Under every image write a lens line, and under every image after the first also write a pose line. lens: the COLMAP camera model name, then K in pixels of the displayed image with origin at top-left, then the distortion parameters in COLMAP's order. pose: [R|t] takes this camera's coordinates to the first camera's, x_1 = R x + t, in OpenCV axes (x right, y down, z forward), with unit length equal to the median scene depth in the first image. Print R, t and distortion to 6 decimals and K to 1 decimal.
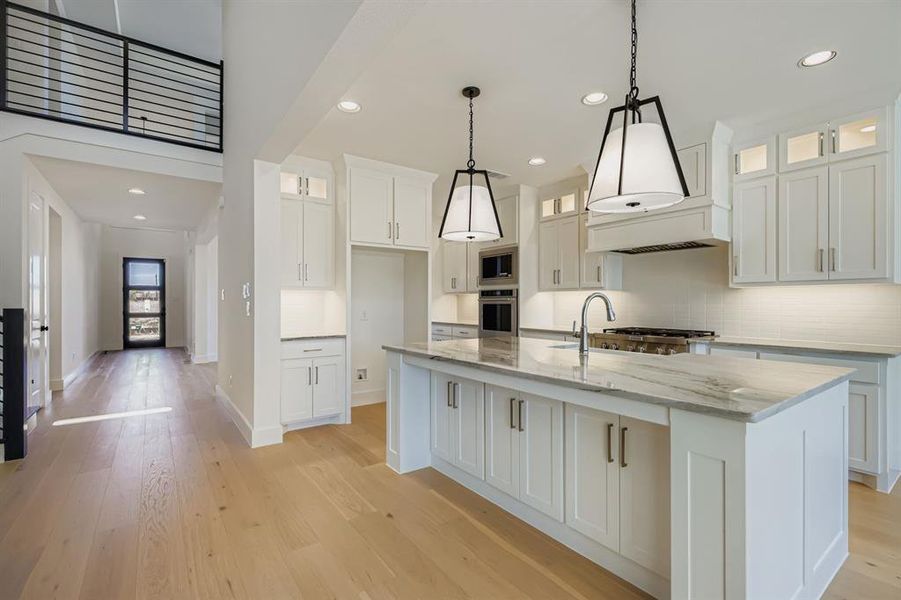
lens RADIAL K [[408.9, 0, 454.4], [0, 408.9, 301.0], [0, 0, 1]] dist [-0.001662, -0.000569]
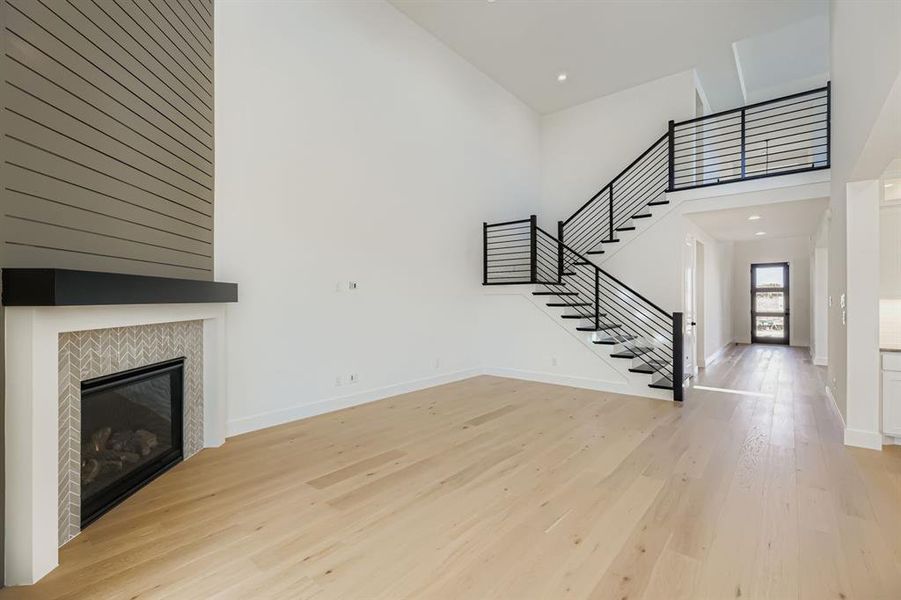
lens RADIAL K [[408.9, 0, 454.4], [0, 408.9, 301.0], [0, 0, 1]] dist [-0.001662, -0.000569]
pose [[0.243955, 0.006007, -0.969768, 0.193888], [0.005248, 0.999958, 0.007514, -0.026019], [0.969772, -0.006923, 0.243913, -0.178979]]
